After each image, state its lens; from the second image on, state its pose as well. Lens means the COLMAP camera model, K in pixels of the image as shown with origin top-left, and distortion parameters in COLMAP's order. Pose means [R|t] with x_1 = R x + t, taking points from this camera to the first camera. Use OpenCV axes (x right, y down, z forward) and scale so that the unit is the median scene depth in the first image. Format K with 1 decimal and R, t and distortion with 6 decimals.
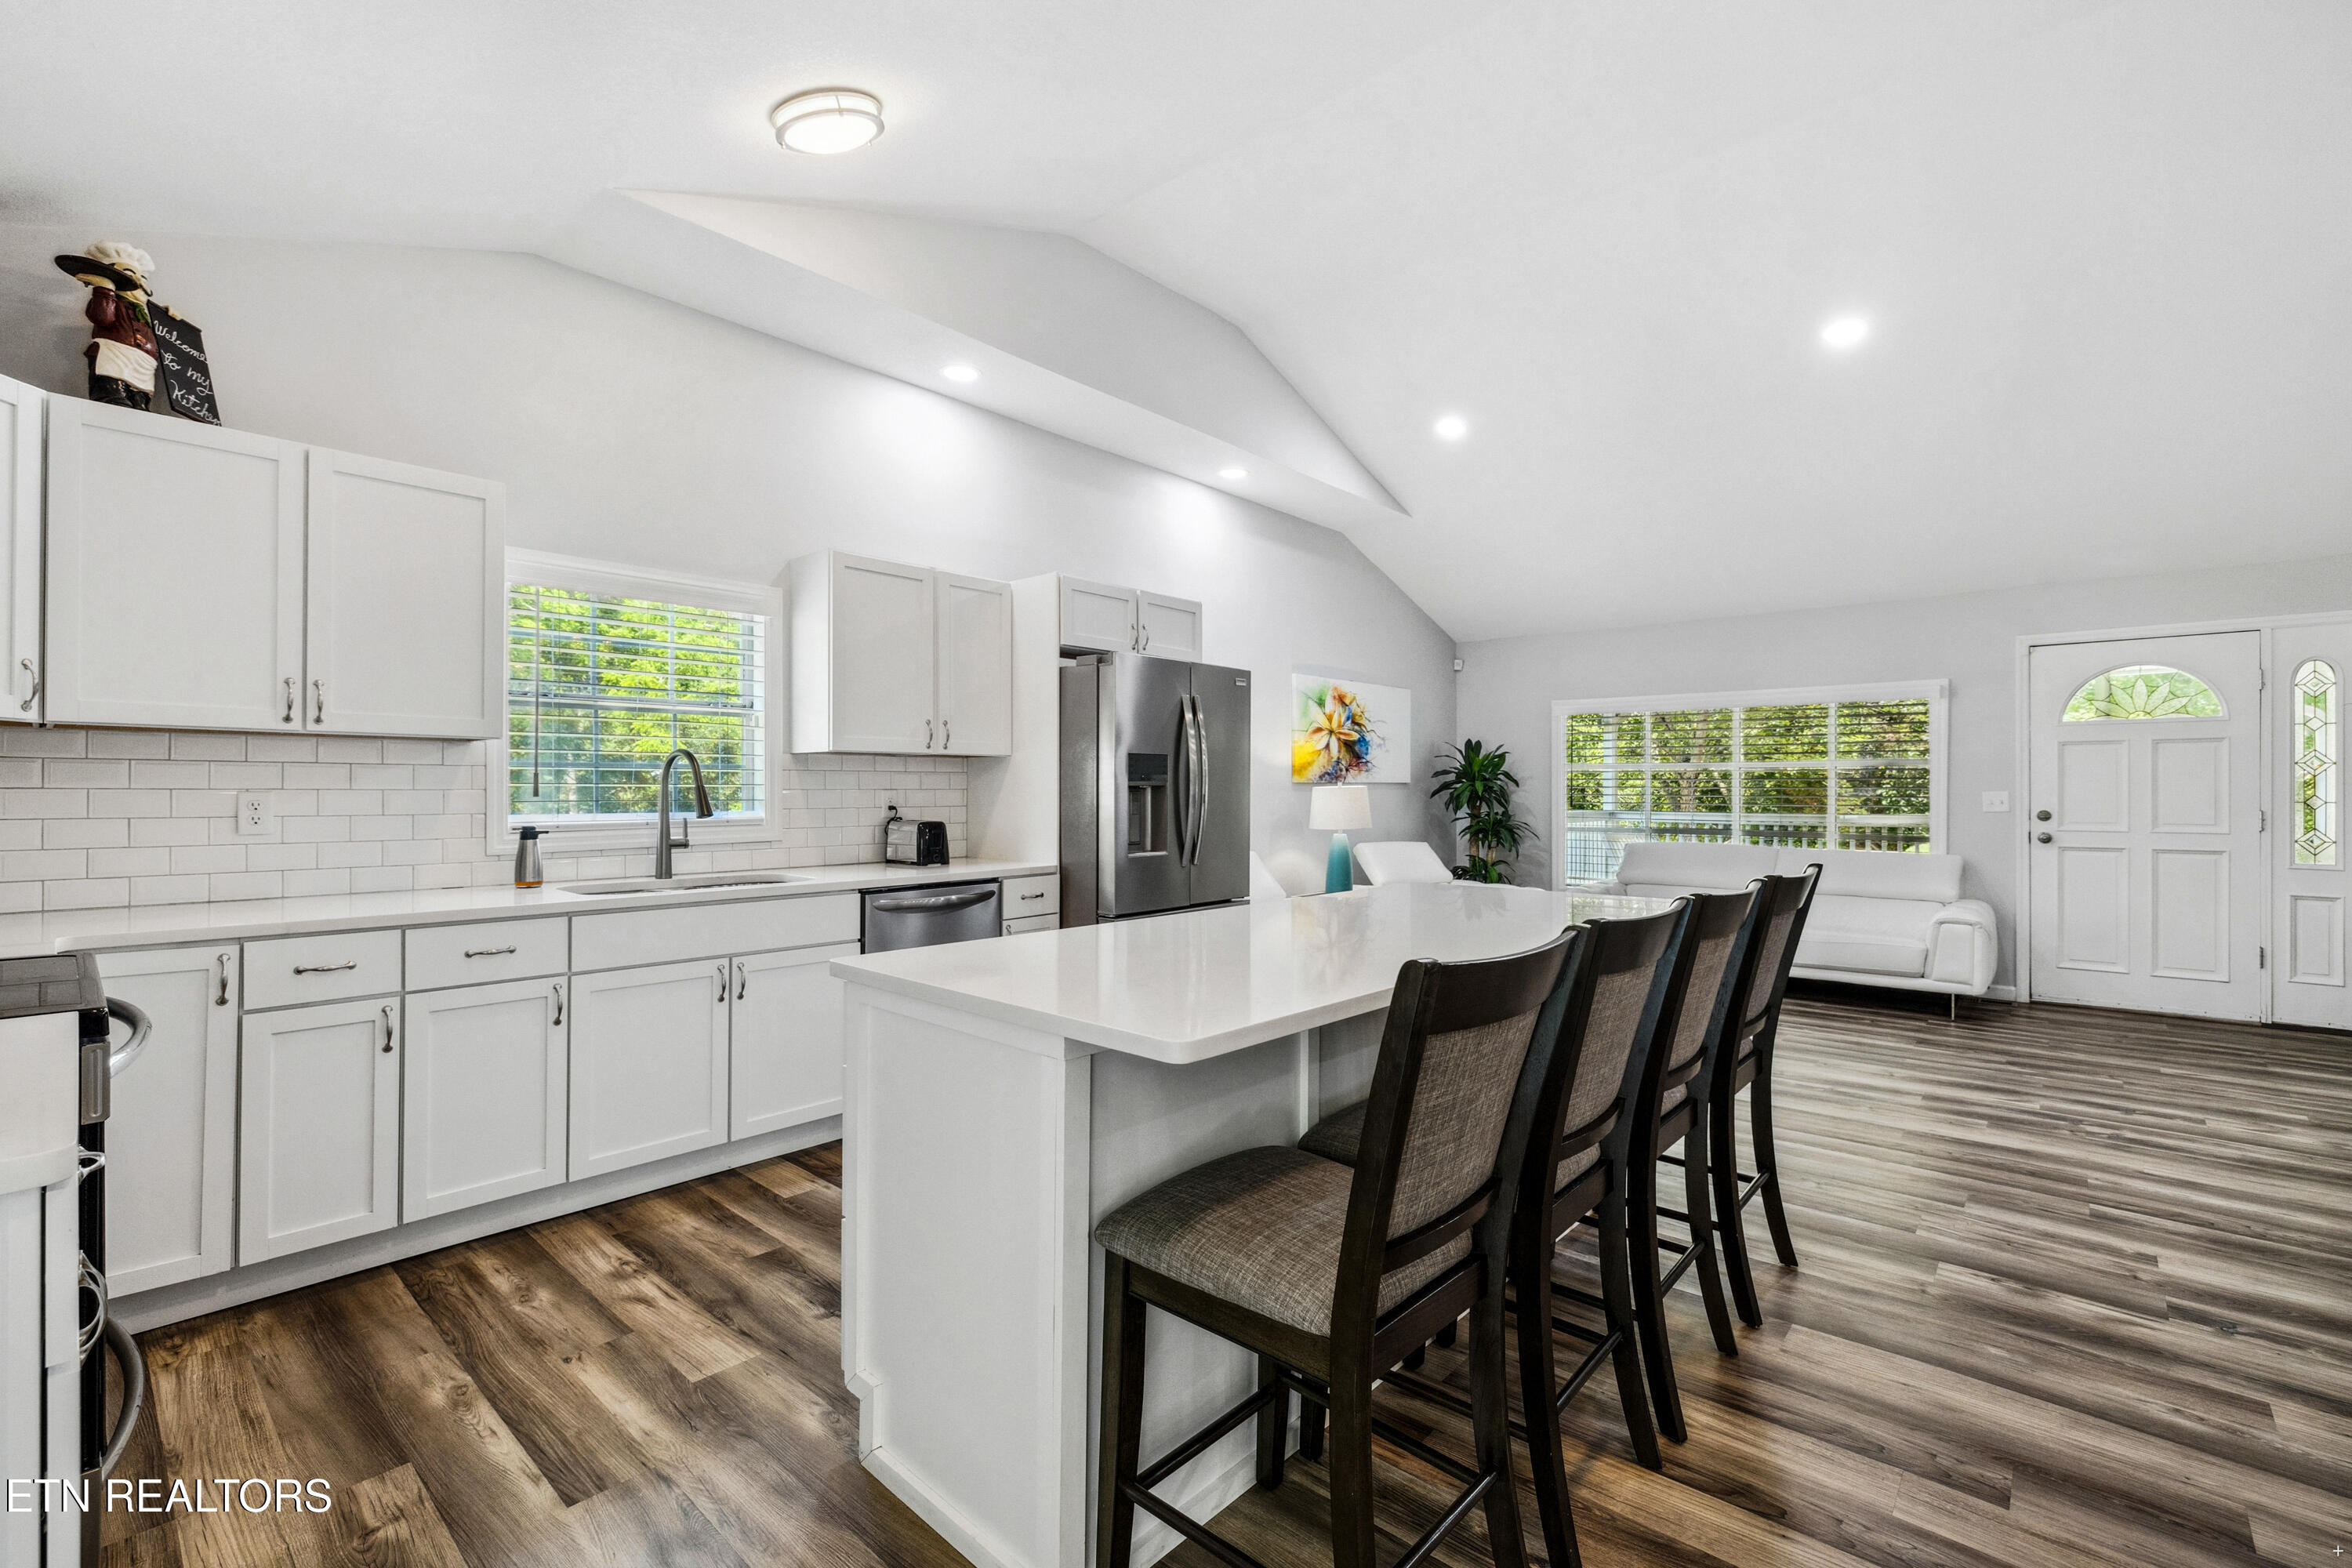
lens RADIAL K [[995.8, 0, 1179.4], [0, 995.8, 787.5], [0, 0, 1]] dist [0.001074, -0.001209]
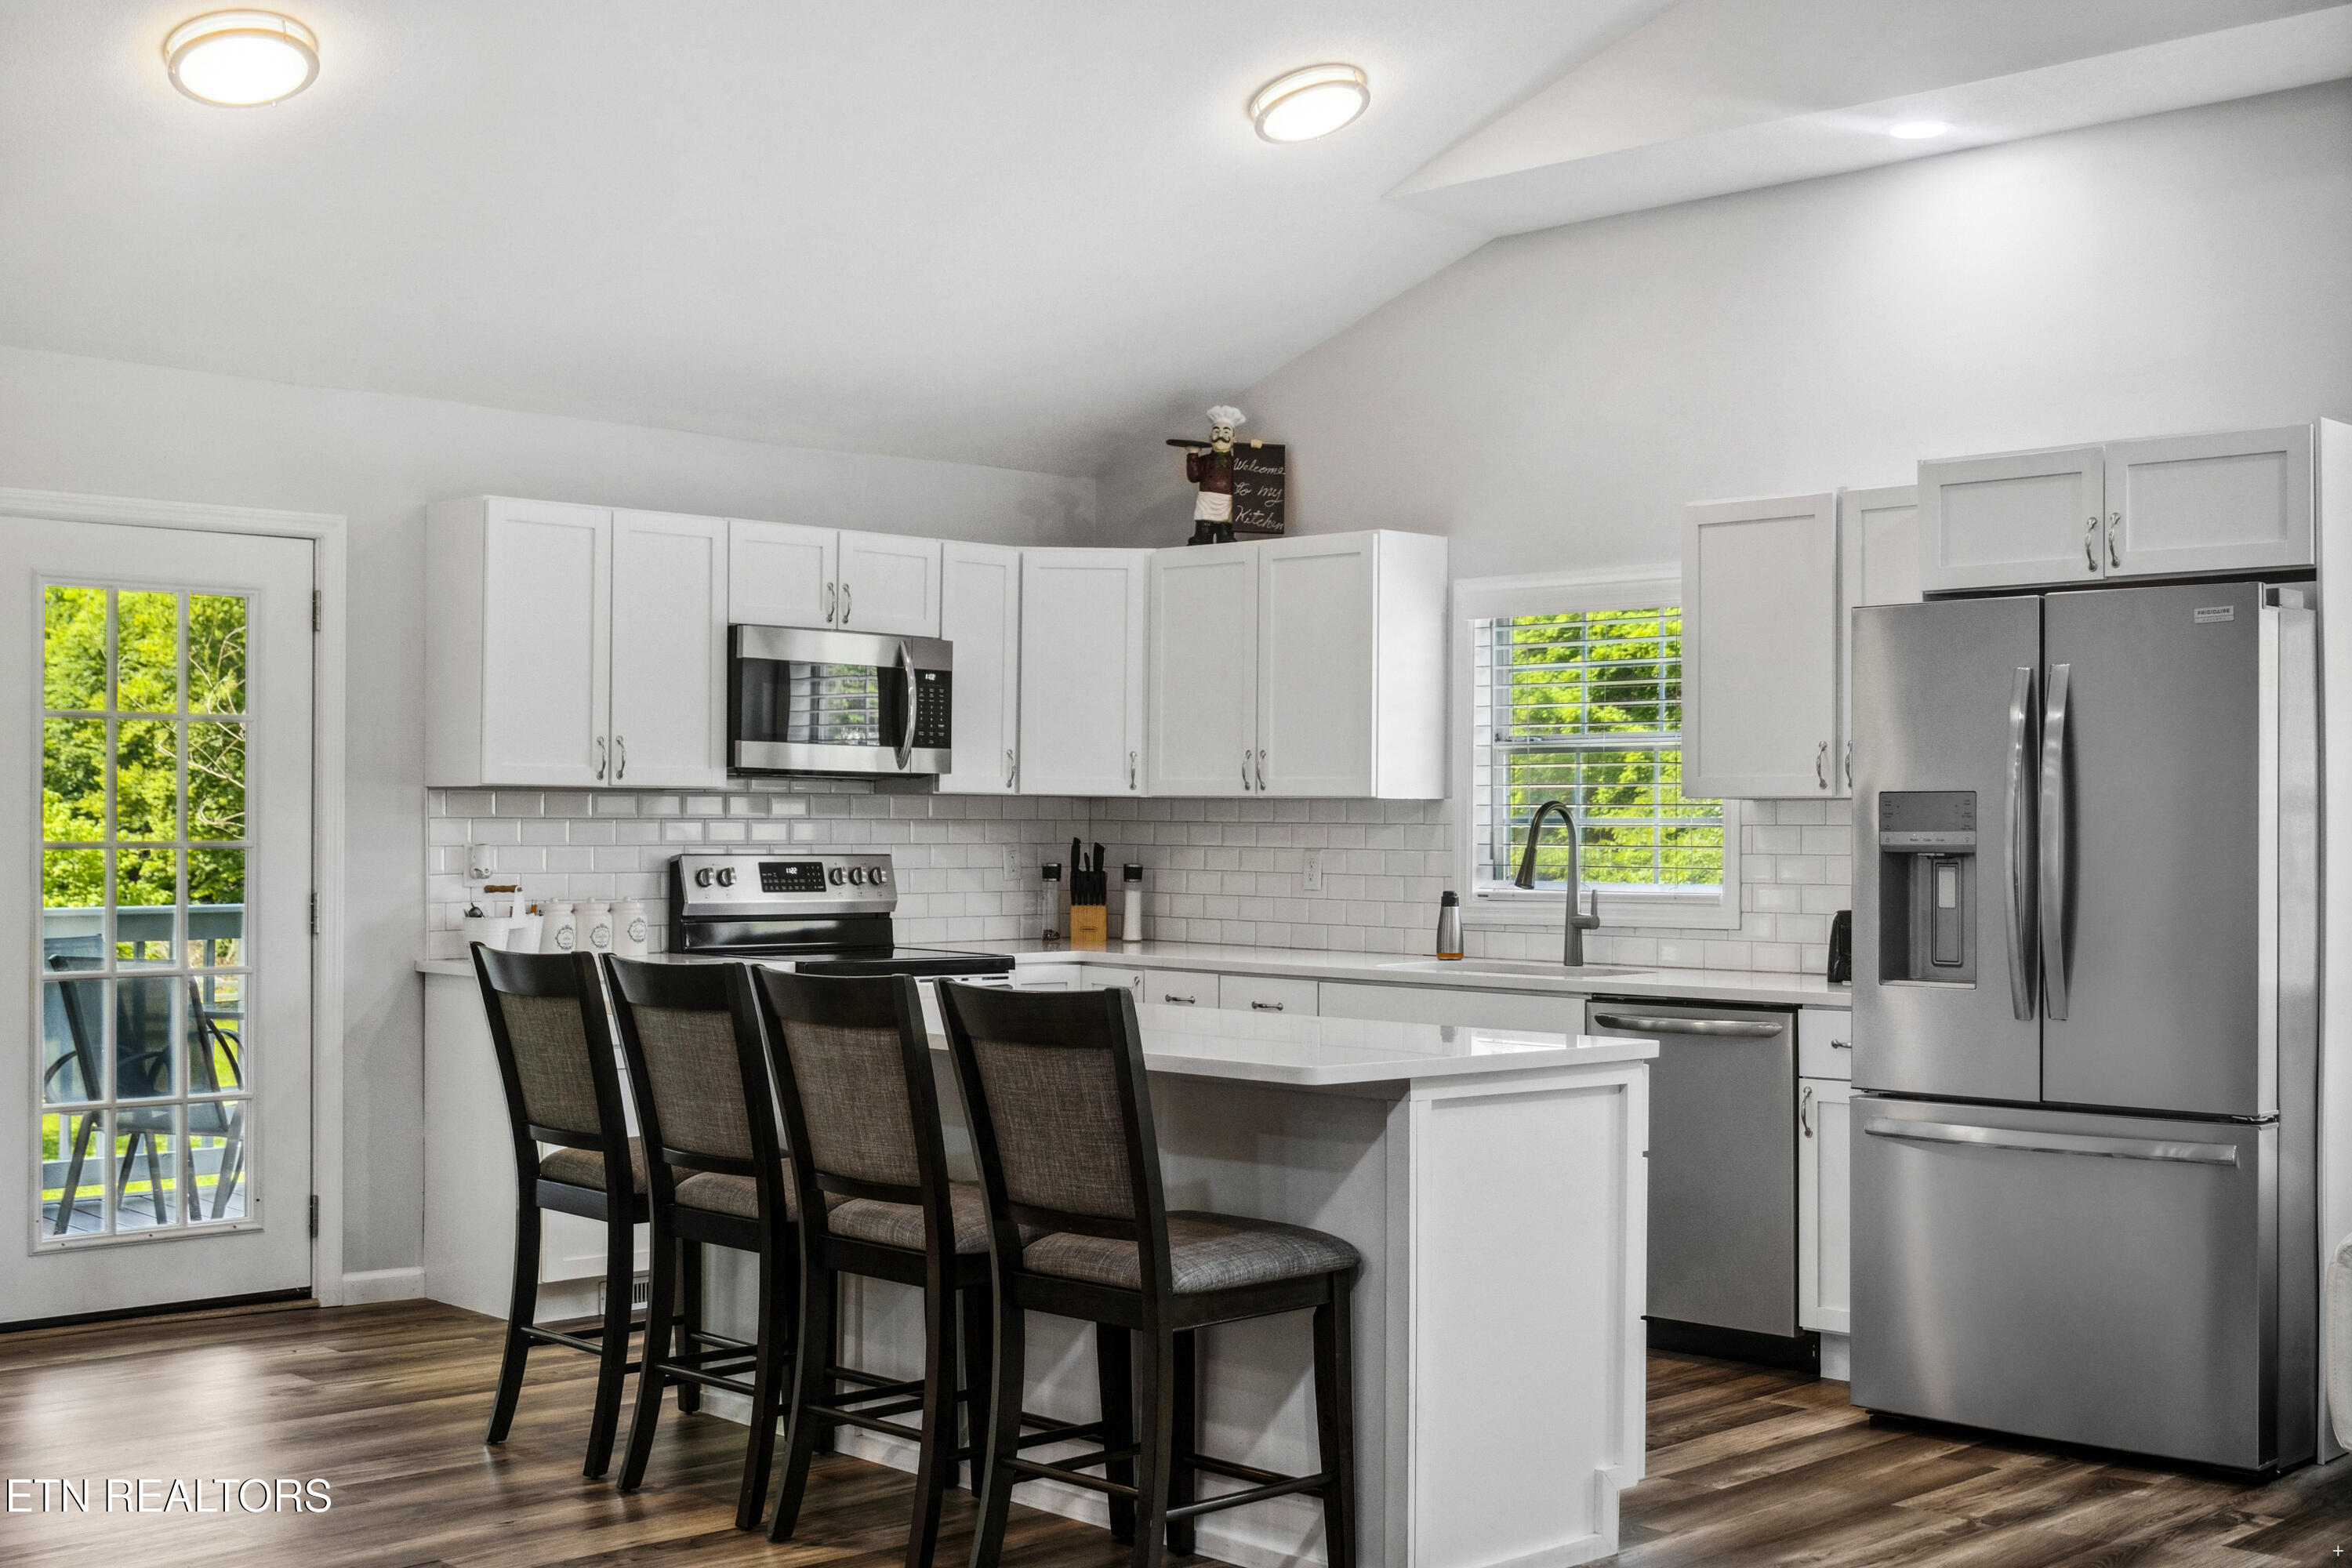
lens RADIAL K [[2772.1, 0, 1219.4], [0, 2772.1, 784.5], [0, 0, 1]] dist [-0.056814, 0.000000]
pose [[-0.051263, -0.018608, -0.998512, 1.049278], [-0.006825, 0.999810, -0.018282, -0.006178], [0.998662, 0.005877, -0.051380, 0.522464]]
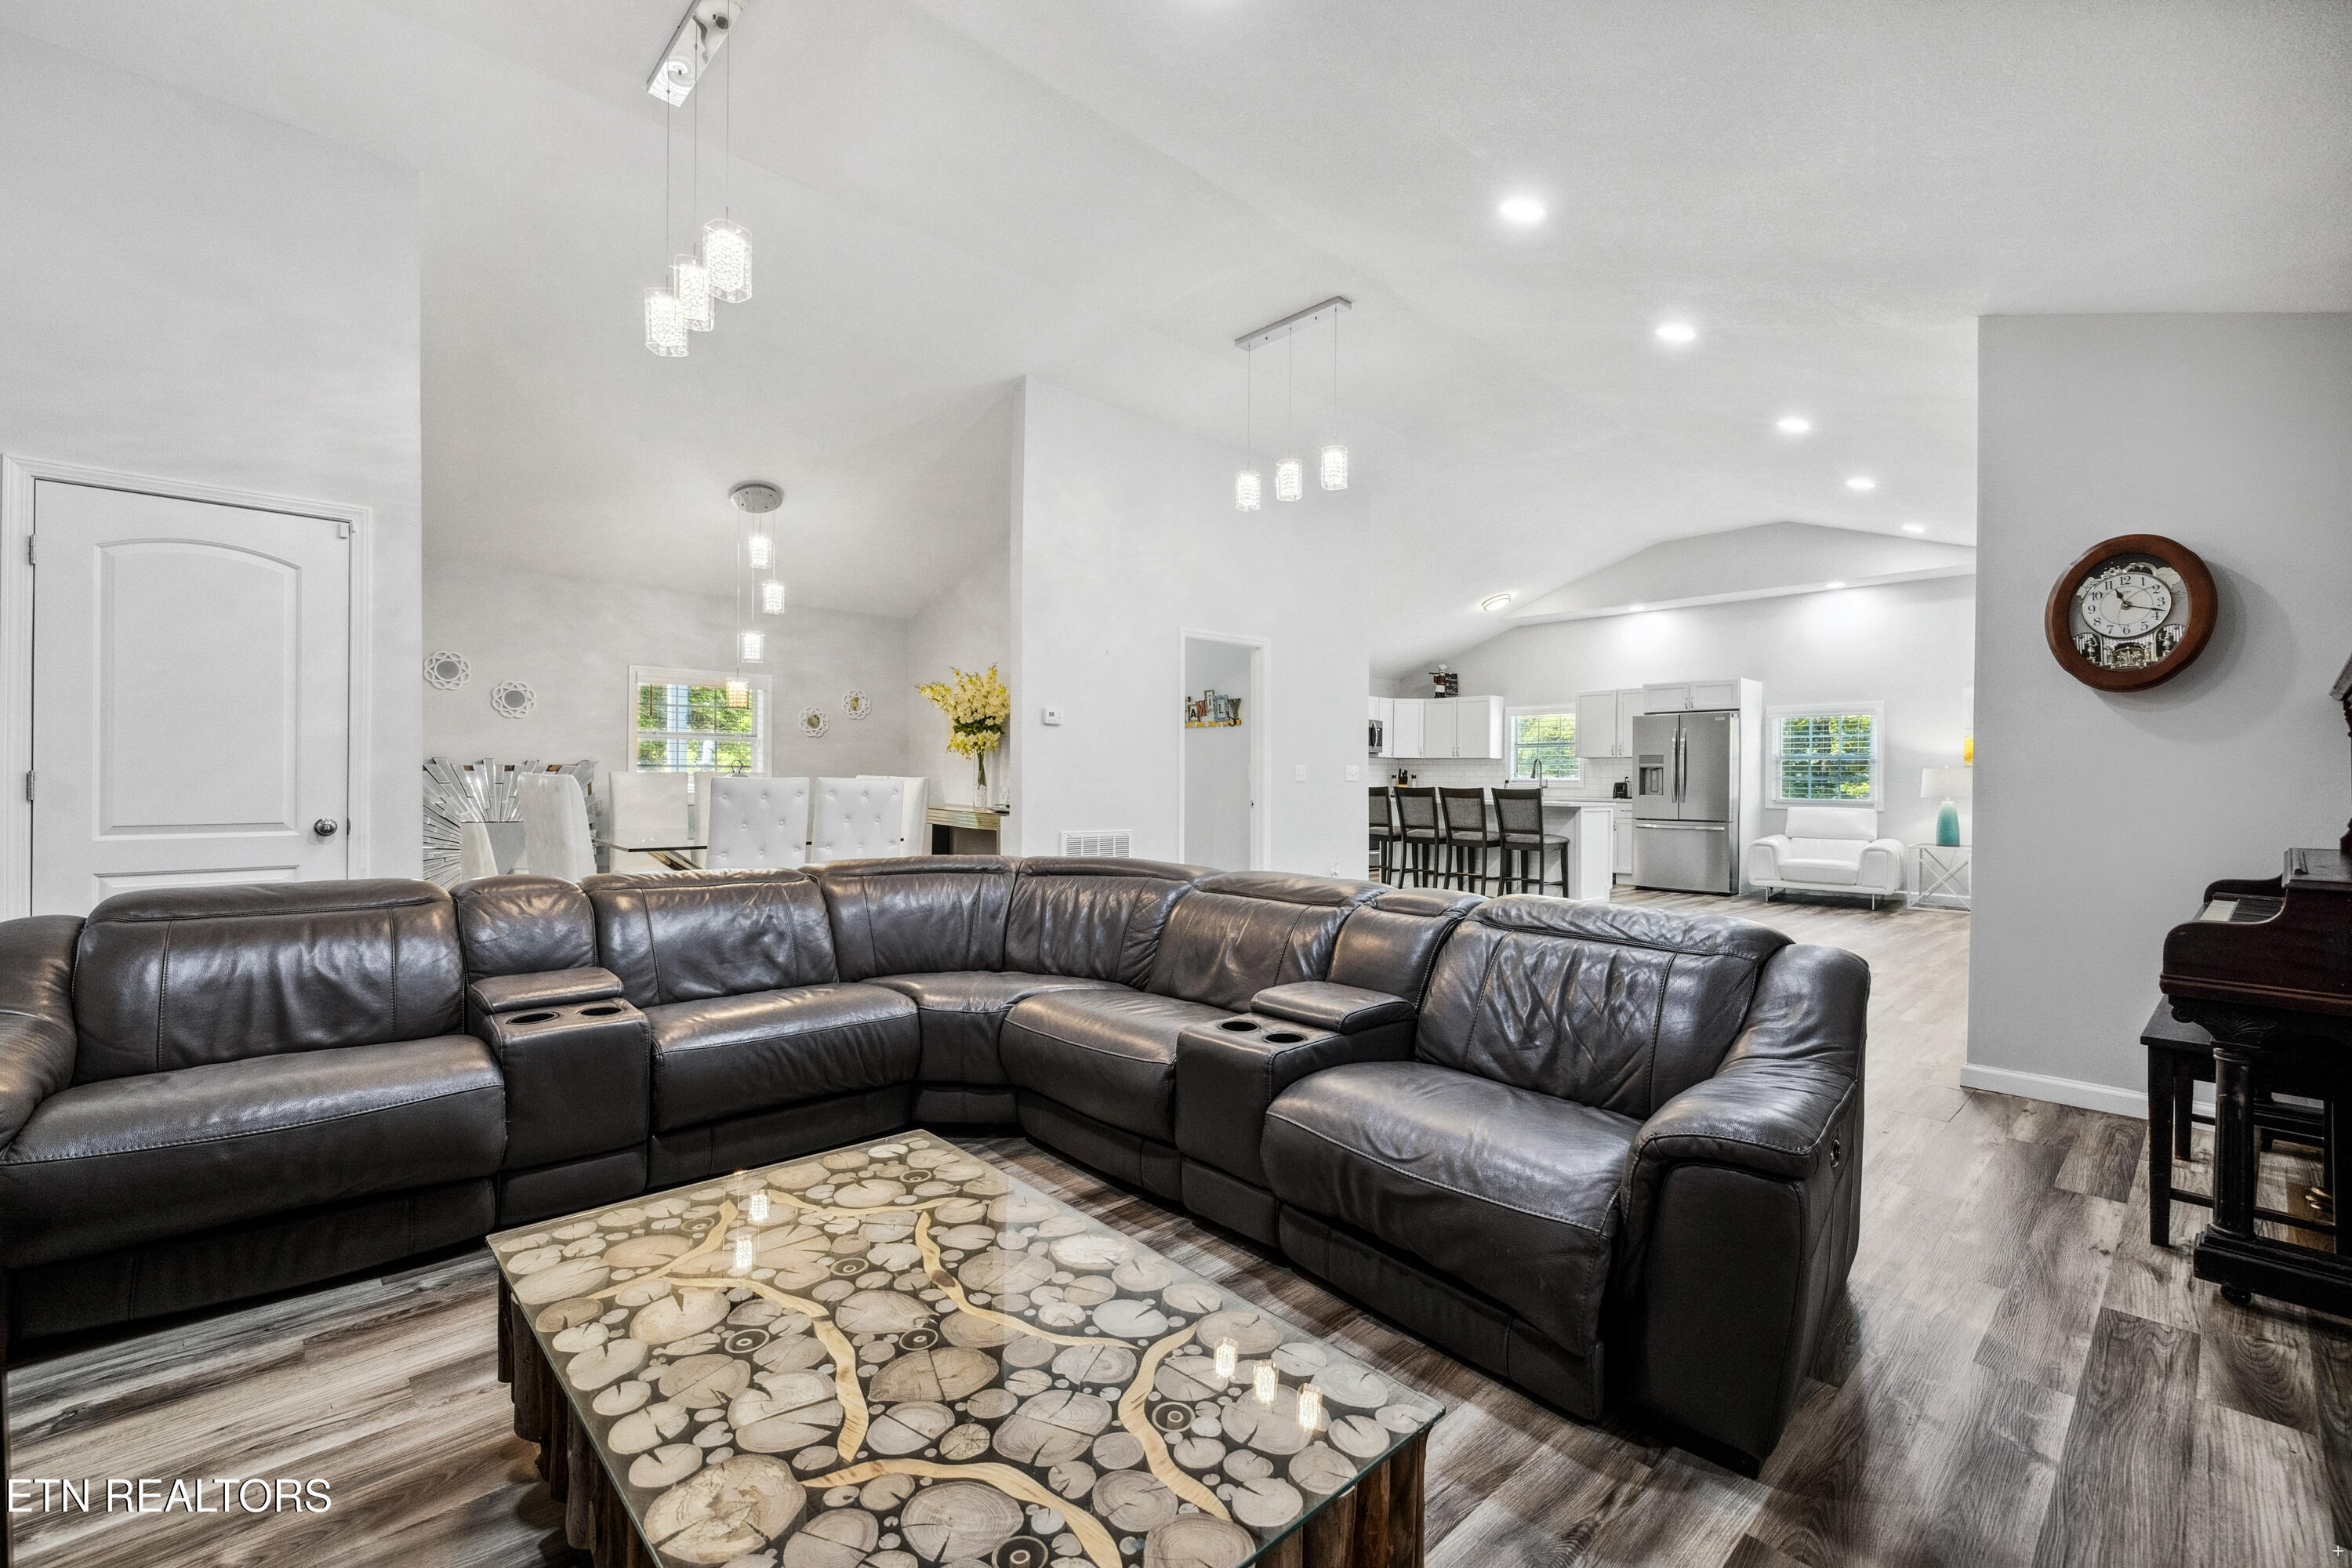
lens RADIAL K [[995.8, 0, 1174.1], [0, 995.8, 780.0], [0, 0, 1]] dist [0.001074, -0.001209]
pose [[-0.085700, -0.000470, -0.996321, 1.861613], [-0.008652, 0.999963, 0.000272, 0.027114], [0.996283, 0.008644, -0.085701, 0.029141]]
